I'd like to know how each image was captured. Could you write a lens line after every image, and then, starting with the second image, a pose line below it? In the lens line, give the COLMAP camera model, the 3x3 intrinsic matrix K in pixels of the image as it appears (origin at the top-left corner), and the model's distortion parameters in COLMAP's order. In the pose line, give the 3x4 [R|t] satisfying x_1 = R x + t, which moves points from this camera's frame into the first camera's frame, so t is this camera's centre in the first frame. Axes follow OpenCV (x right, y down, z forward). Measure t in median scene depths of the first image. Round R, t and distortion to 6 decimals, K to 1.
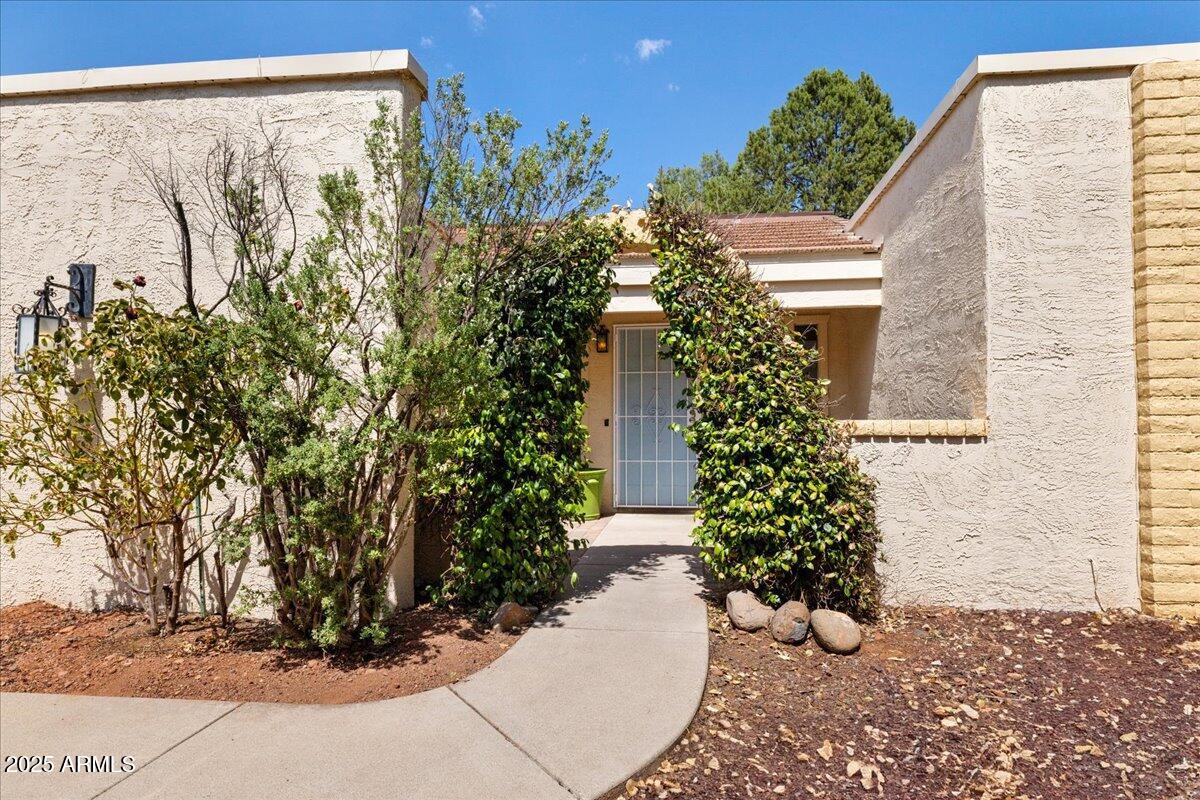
lens RADIAL K [[537.3, 0, 600.0], [0, 537.3, 400.0], [0, 0, 1]] dist [-0.000116, -0.000079]
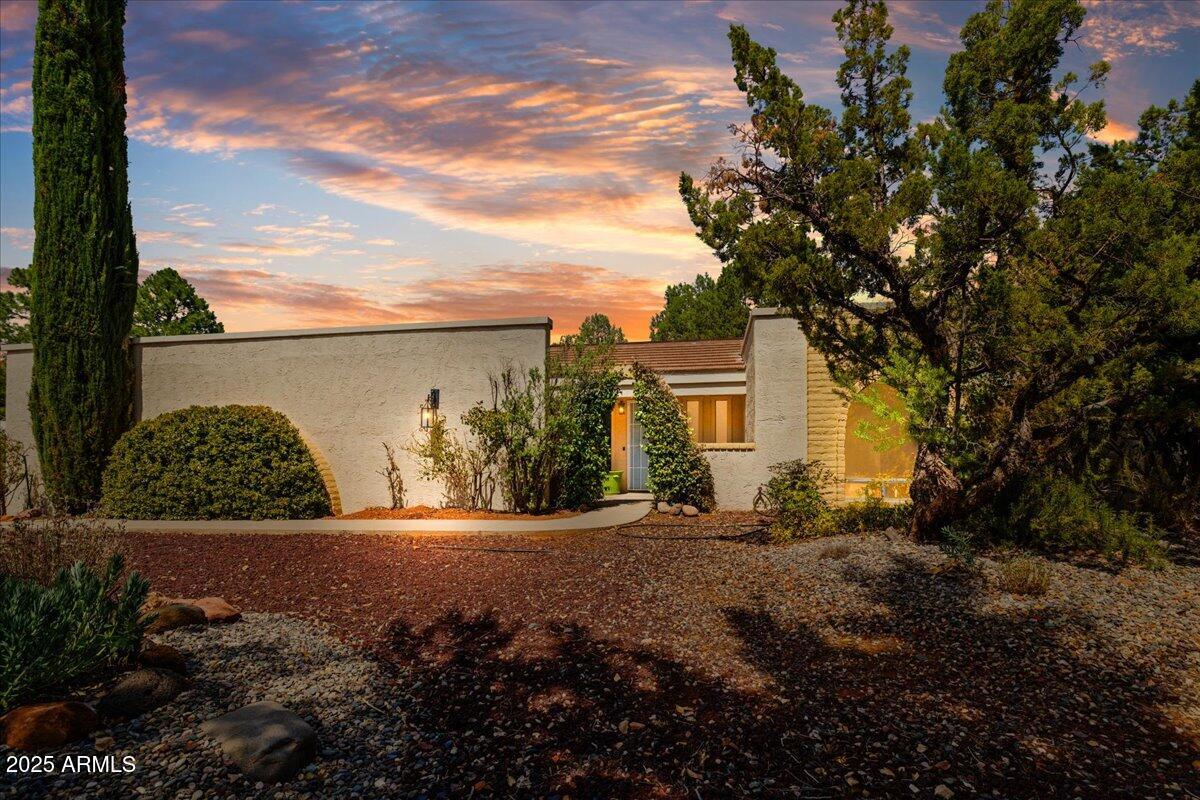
lens RADIAL K [[537.3, 0, 600.0], [0, 537.3, 400.0], [0, 0, 1]] dist [-0.000116, -0.000079]
pose [[0.996162, -0.008963, -0.087064, 0.177097], [0.001682, 0.996519, -0.083346, 0.047581], [0.087508, 0.082879, 0.992710, -1.838949]]
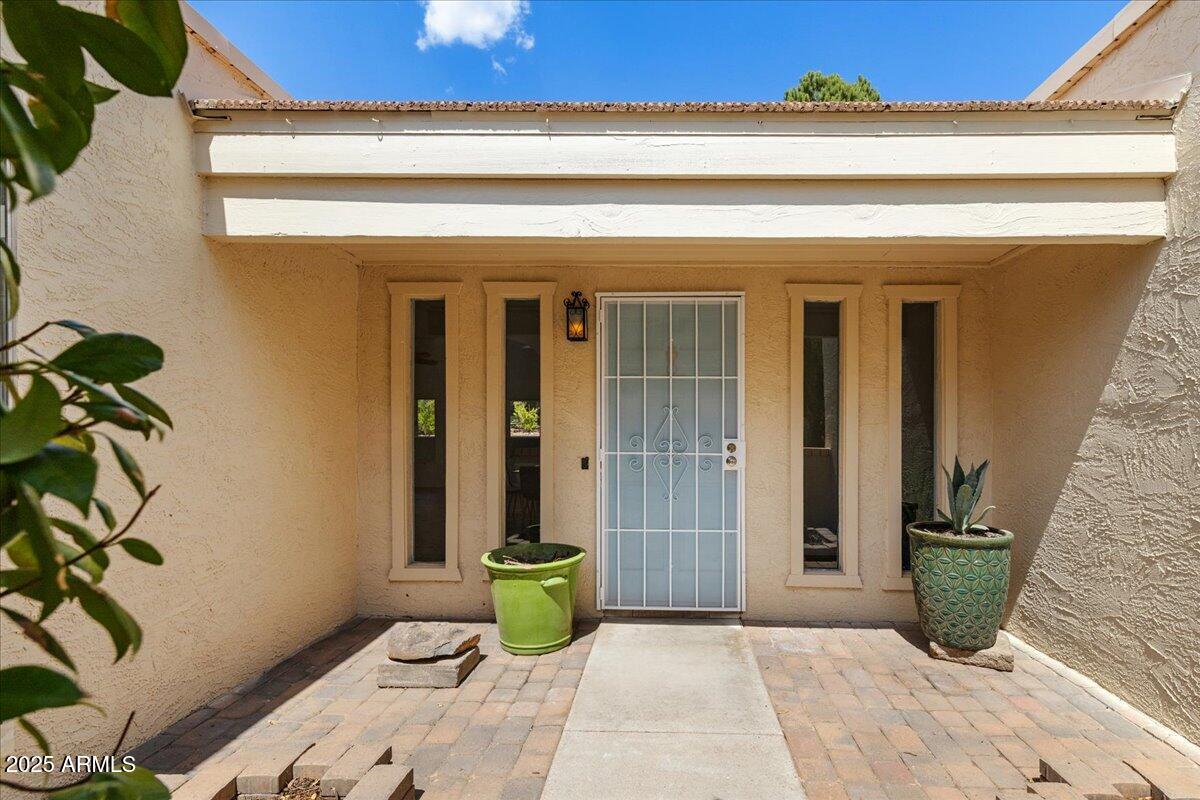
lens RADIAL K [[537.3, 0, 600.0], [0, 537.3, 400.0], [0, 0, 1]] dist [-0.000116, -0.000079]
pose [[0.999829, 0.003382, 0.018196, 0.030294], [-0.003088, 0.999865, -0.016167, -0.029369], [-0.018249, 0.016108, 0.999704, 0.713520]]
